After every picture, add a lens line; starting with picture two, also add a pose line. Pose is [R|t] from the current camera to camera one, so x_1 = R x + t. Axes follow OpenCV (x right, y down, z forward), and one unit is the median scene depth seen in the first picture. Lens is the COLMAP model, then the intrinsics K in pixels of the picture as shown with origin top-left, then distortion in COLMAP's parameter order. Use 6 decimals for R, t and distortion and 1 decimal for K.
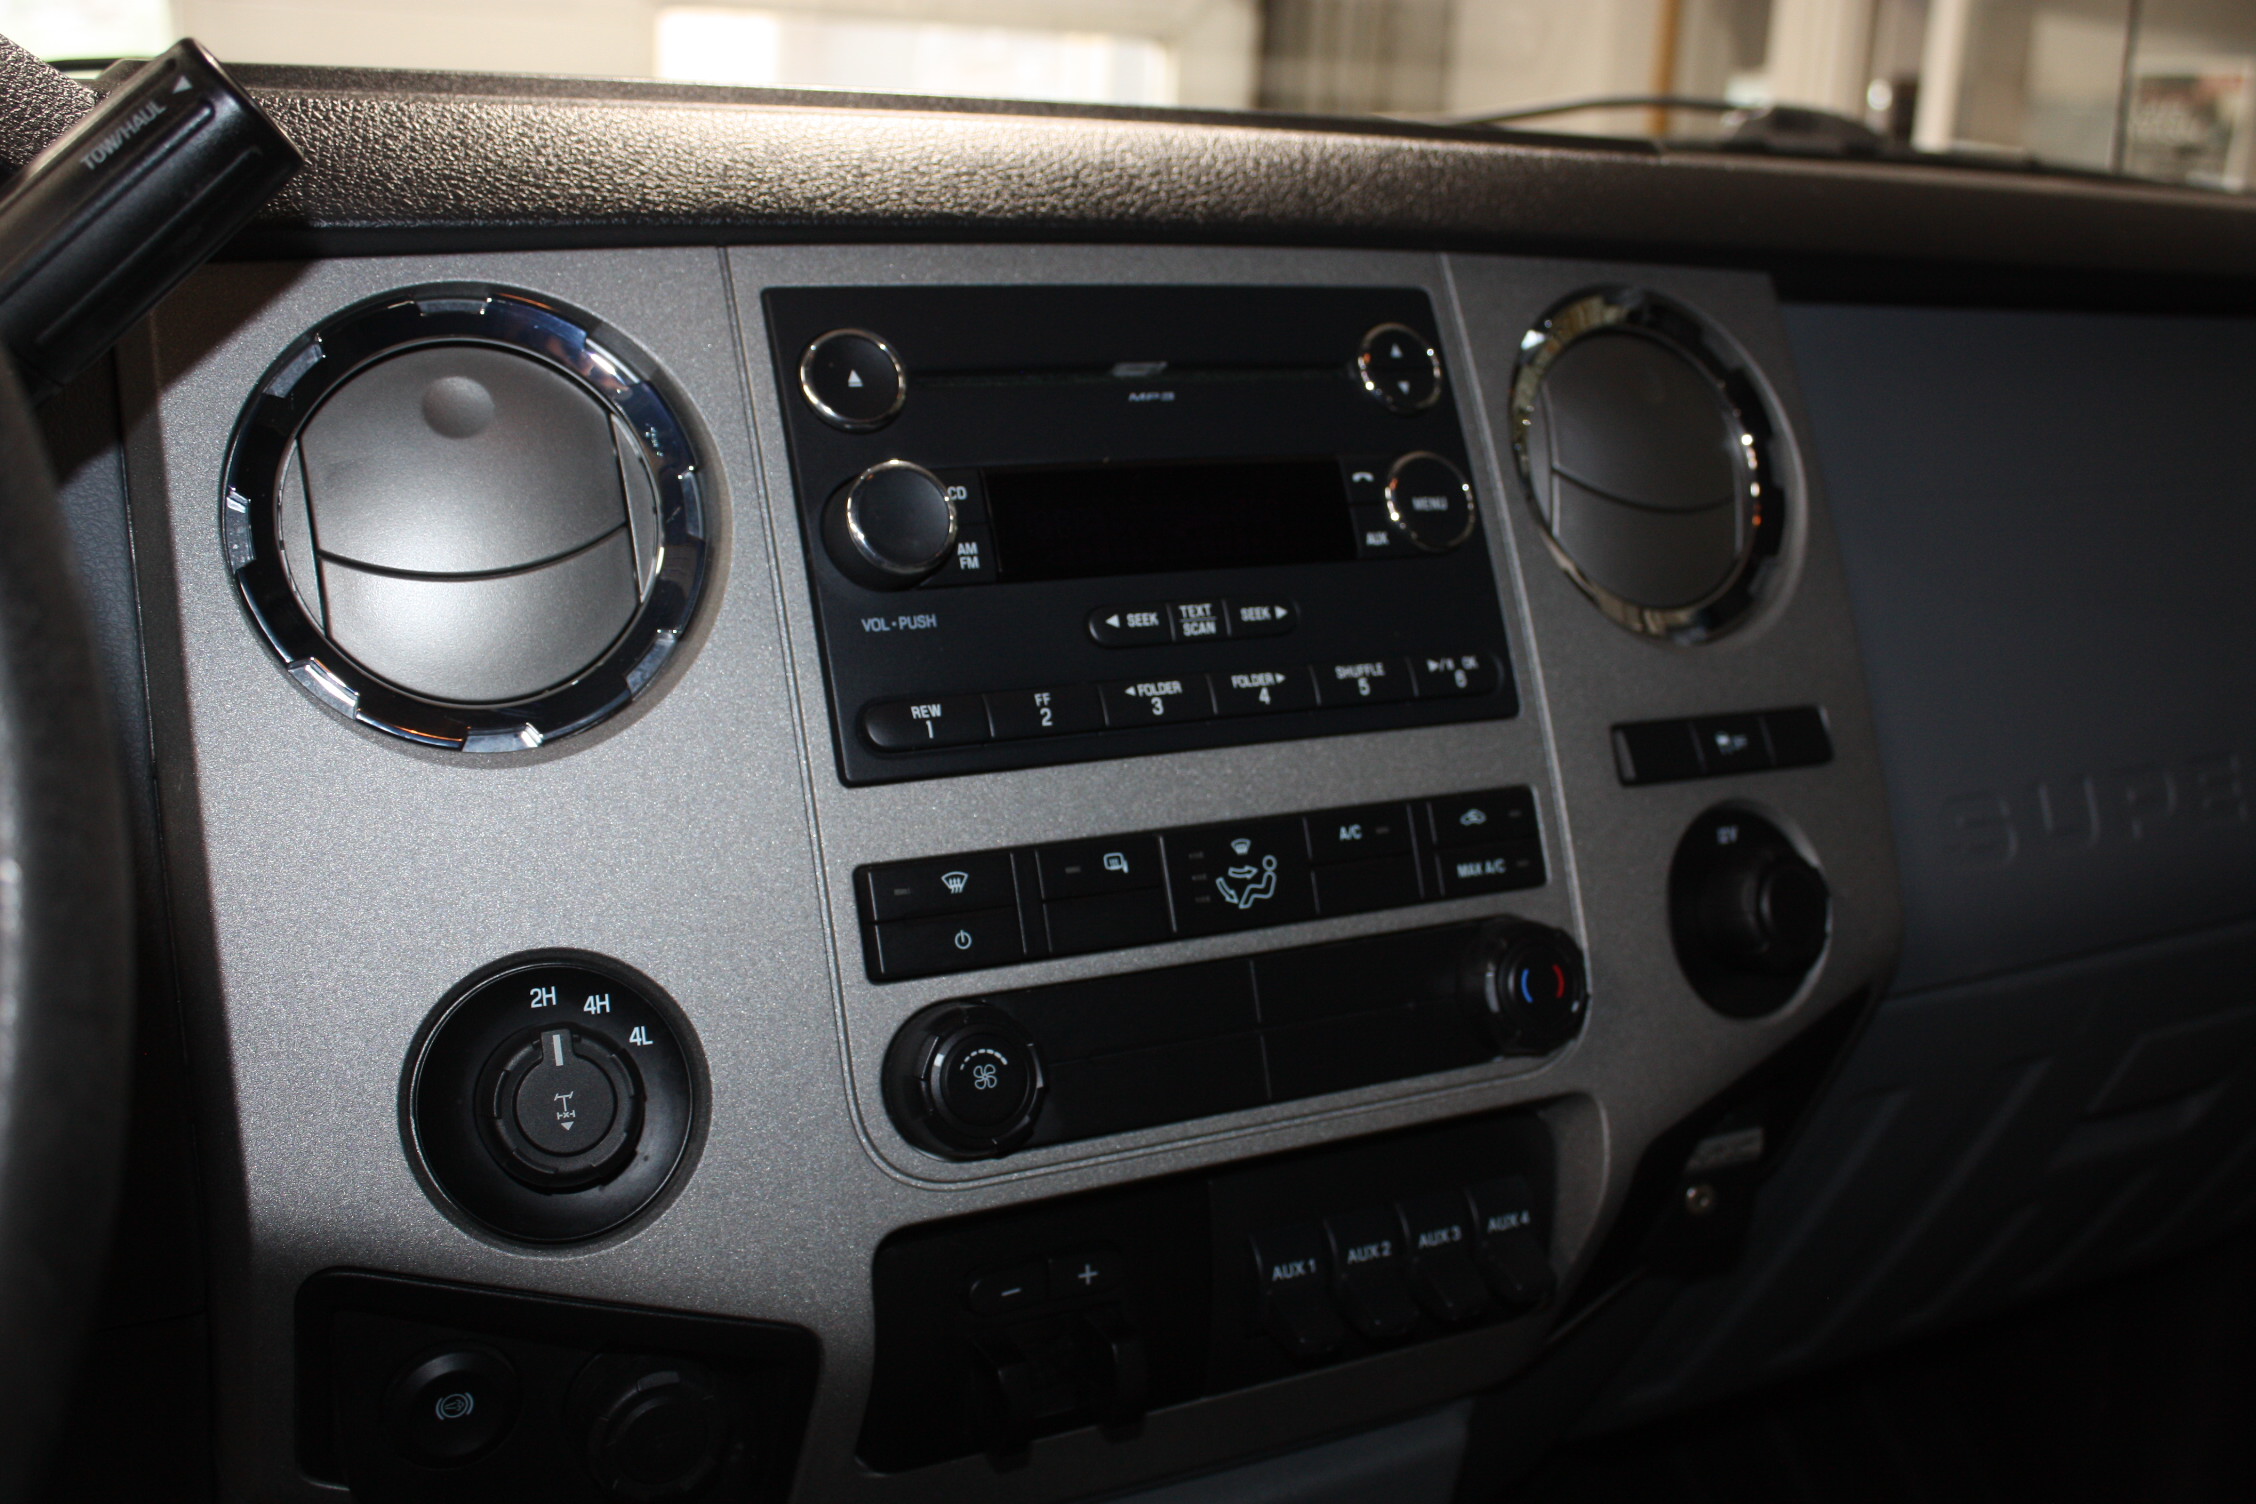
lens RADIAL K [[2353.8, 0, 1121.0], [0, 2353.8, 737.1], [0, 0, 1]] dist [-0.032154, 0.000000]
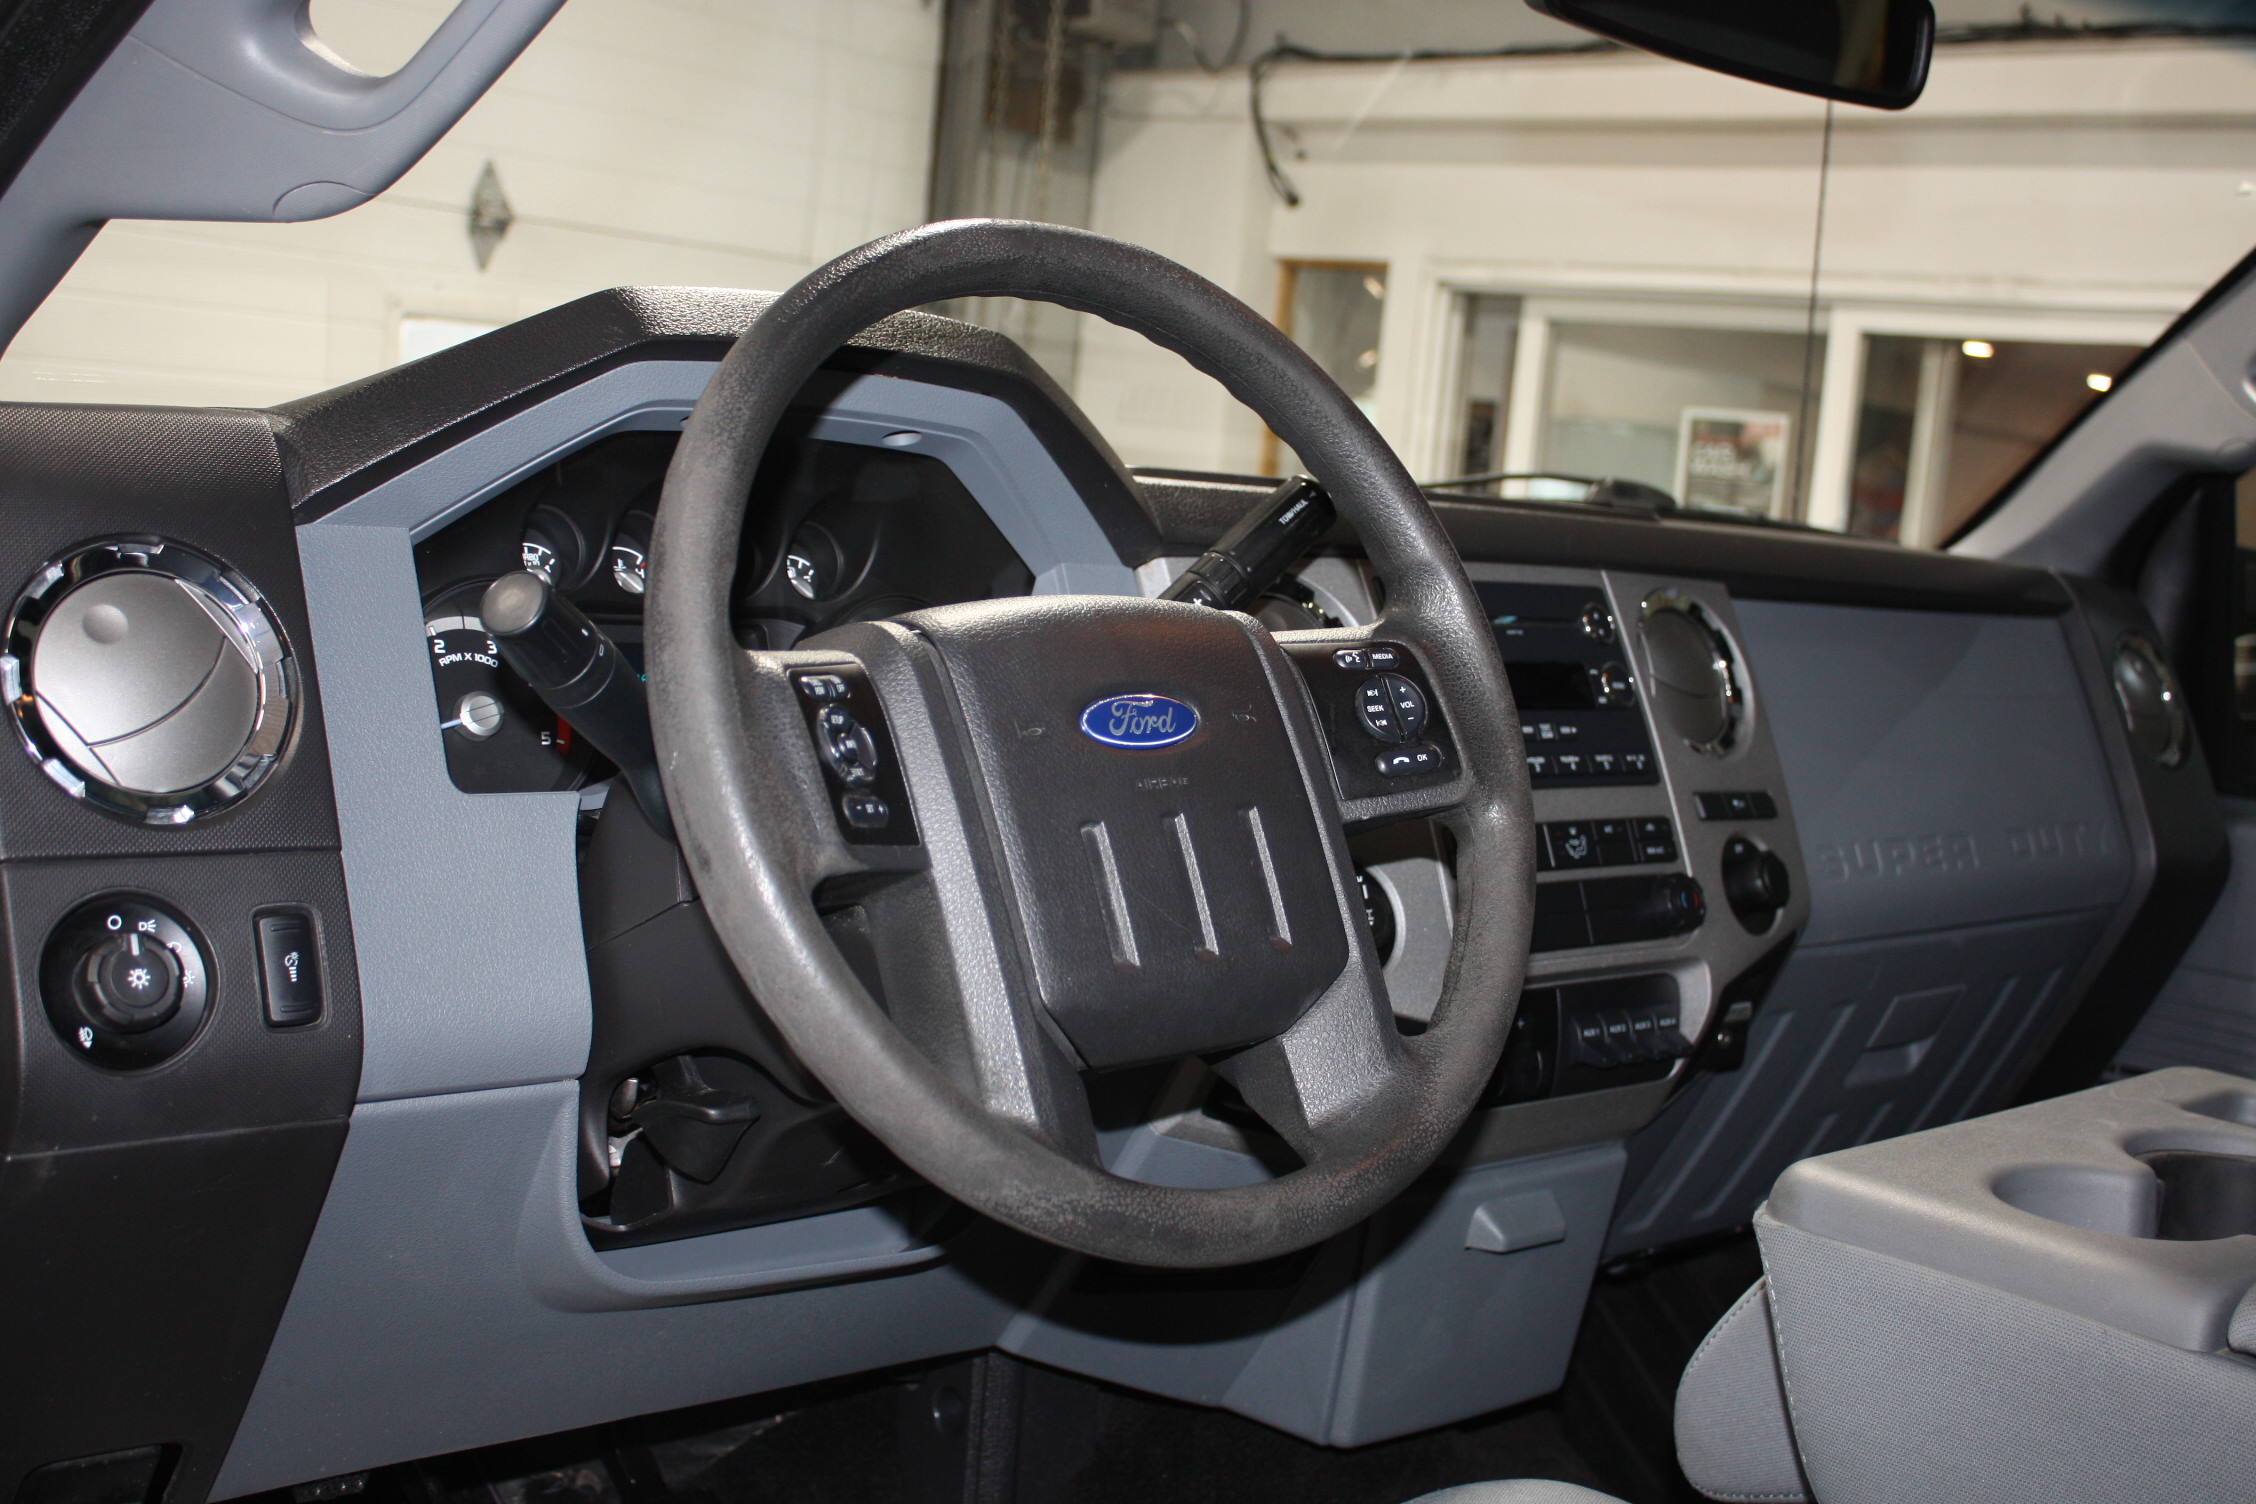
lens RADIAL K [[2708.4, 0, 1132.9], [0, 2708.4, 758.6], [0, 0, 1]] dist [-0.039118, 0.000000]
pose [[0.973316, 0.006519, 0.229378, -0.857242], [0.022893, 0.991851, -0.125331, 0.263591], [-0.228326, 0.127237, 0.965235, -1.259941]]
